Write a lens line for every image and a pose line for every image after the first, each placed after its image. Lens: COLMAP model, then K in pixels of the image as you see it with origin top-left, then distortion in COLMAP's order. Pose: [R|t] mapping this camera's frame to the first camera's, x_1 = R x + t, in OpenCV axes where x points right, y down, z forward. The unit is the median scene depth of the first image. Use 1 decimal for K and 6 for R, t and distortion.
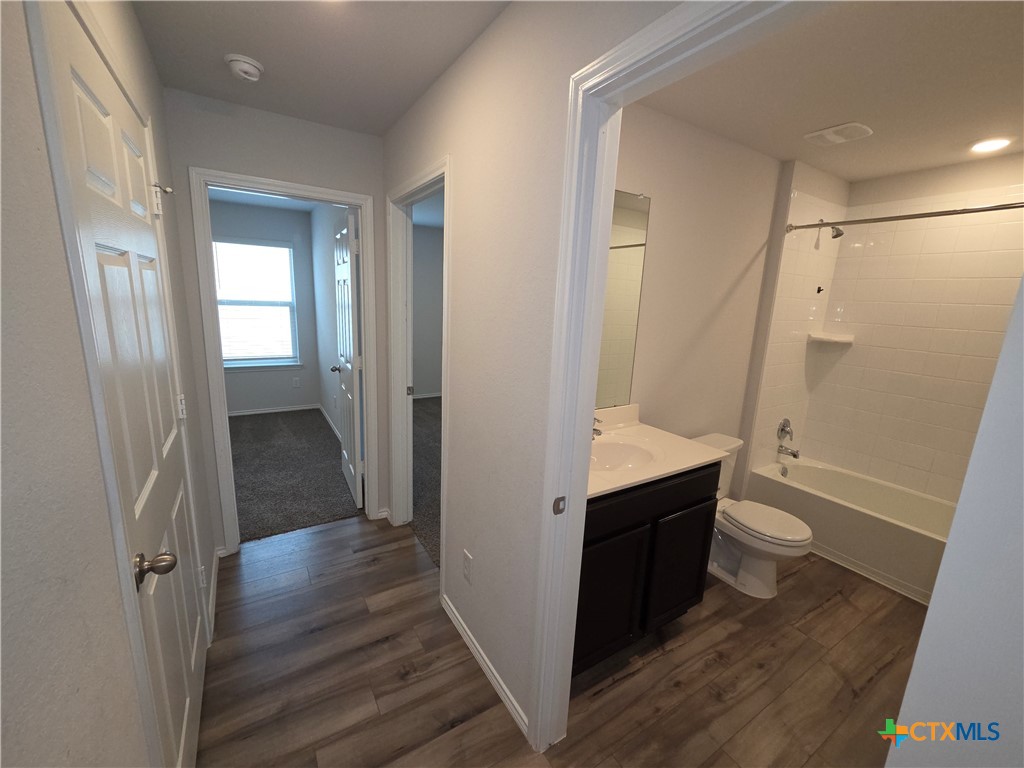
lens RADIAL K [[419.0, 0, 512.0], [0, 419.0, 384.0], [0, 0, 1]] dist [-0.000665, 0.000712]
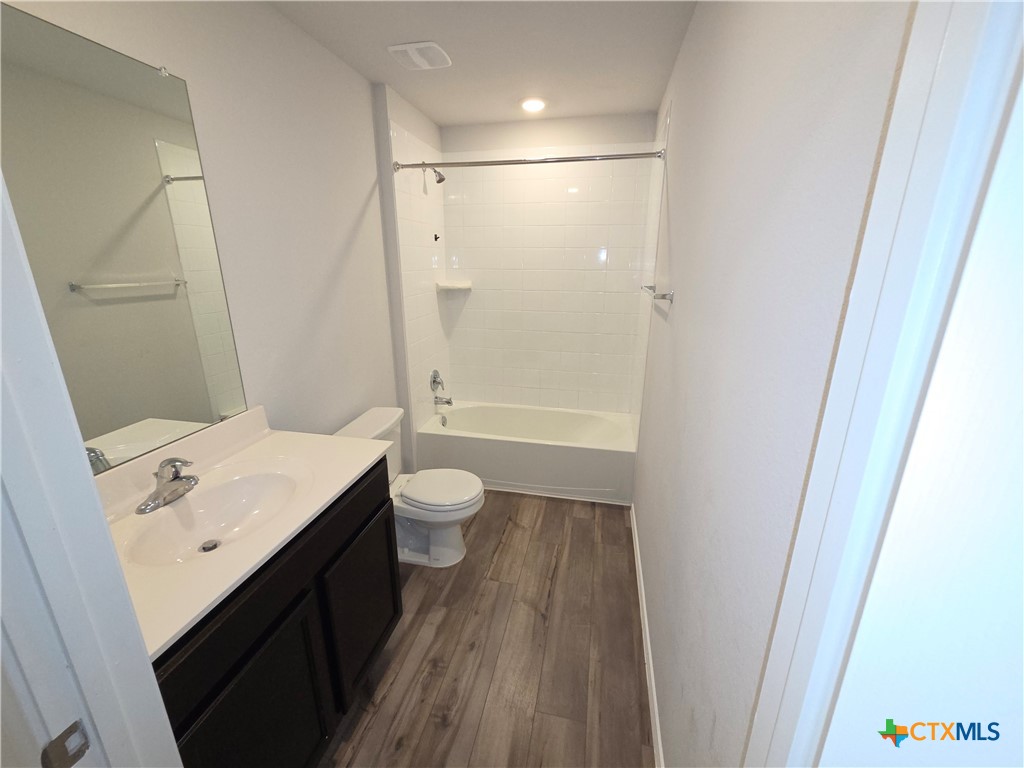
lens RADIAL K [[419.0, 0, 512.0], [0, 419.0, 384.0], [0, 0, 1]] dist [-0.000665, 0.000712]
pose [[0.692503, -0.244319, 0.678784, 0.131351], [0.172279, 0.969690, 0.173266, -0.038063], [-0.700542, -0.003047, 0.713604, 0.218707]]
